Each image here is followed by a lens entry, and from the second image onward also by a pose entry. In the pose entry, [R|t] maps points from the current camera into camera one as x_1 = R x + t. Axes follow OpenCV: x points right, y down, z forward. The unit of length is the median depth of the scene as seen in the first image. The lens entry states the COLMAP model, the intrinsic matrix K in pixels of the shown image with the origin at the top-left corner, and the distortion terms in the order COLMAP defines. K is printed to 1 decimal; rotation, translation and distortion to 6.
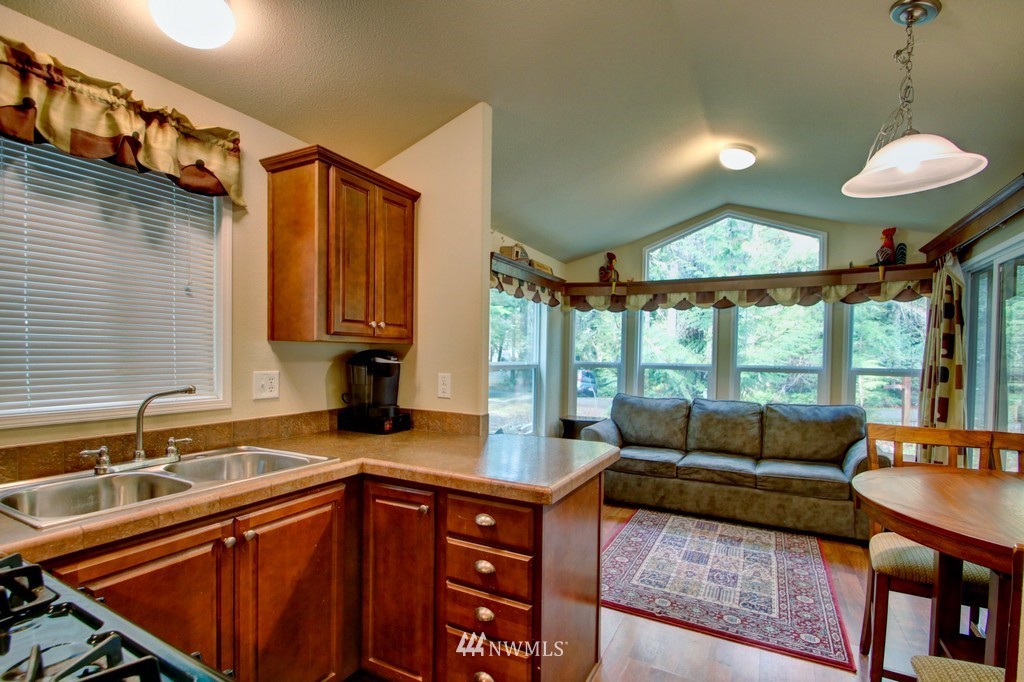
lens RADIAL K [[480.2, 0, 515.0], [0, 480.2, 364.5], [0, 0, 1]] dist [0.013034, -0.016072]
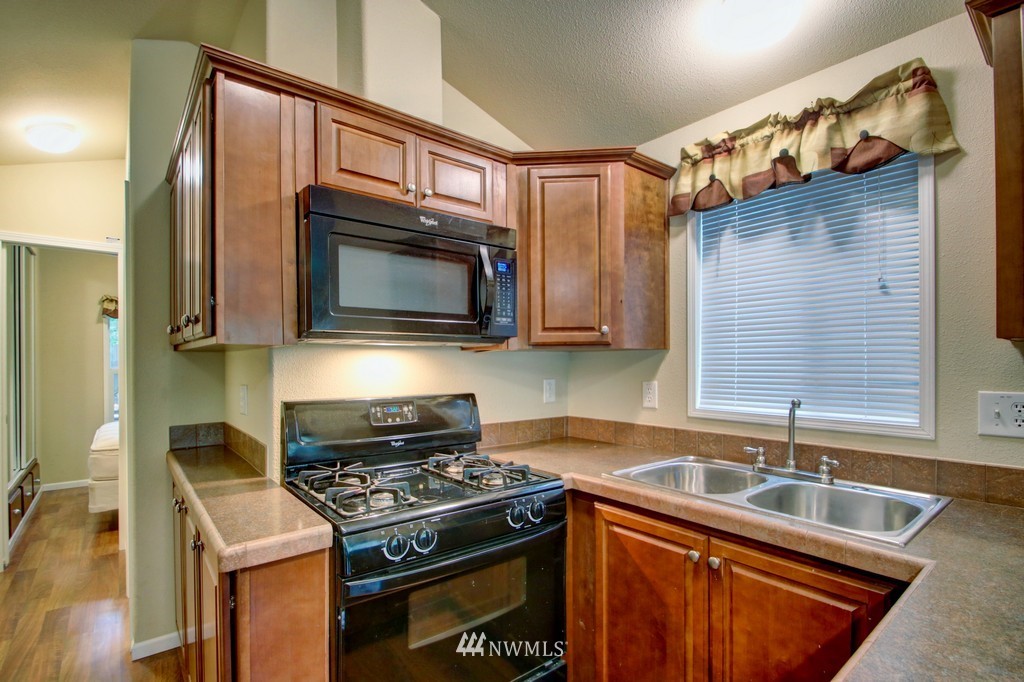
lens RADIAL K [[480.2, 0, 516.7], [0, 480.2, 364.6], [0, 0, 1]] dist [0.013034, -0.016072]
pose [[-0.383314, -0.007949, -0.923584, 0.156976], [-0.021983, 0.999758, 0.000519, -0.004199], [0.923356, 0.020503, -0.383396, 0.359936]]
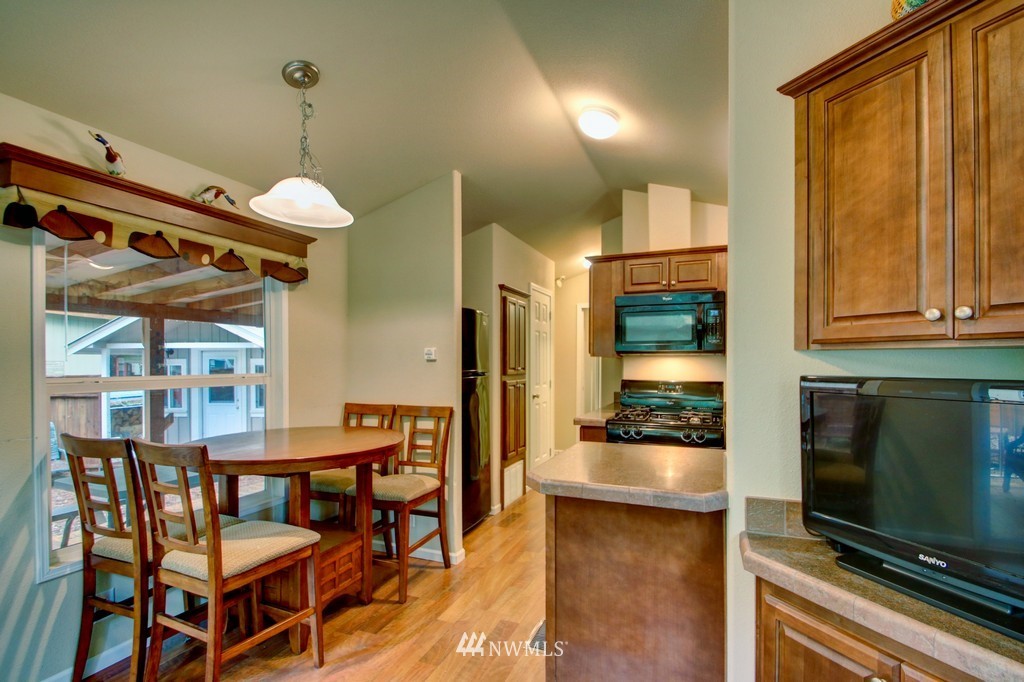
lens RADIAL K [[480.2, 0, 520.6], [0, 480.2, 364.2], [0, 0, 1]] dist [0.013034, -0.016072]
pose [[-0.993719, -0.016808, -0.110638, 0.174242], [-0.019316, 0.999579, 0.021634, -0.017370], [0.110227, 0.023635, -0.993625, 0.986877]]
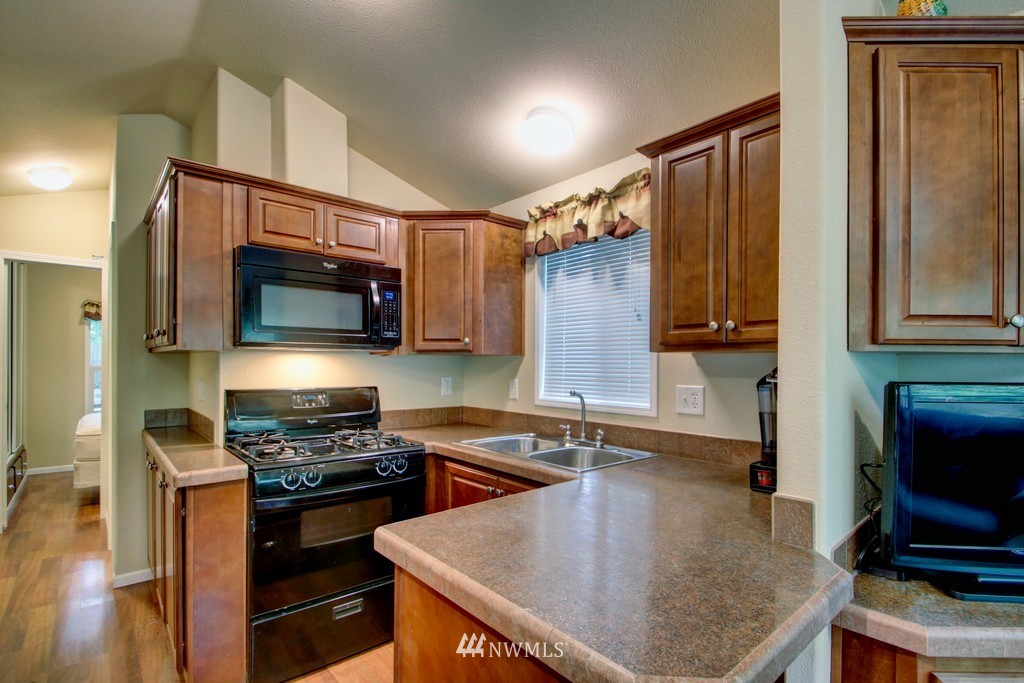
lens RADIAL K [[480.2, 0, 515.8], [0, 480.2, 365.4], [0, 0, 1]] dist [0.013034, -0.016072]
pose [[-0.354161, -0.011427, -0.935115, 0.278879], [-0.031073, 0.999517, -0.000445, -0.008642], [0.934668, 0.028899, -0.354345, 0.557743]]
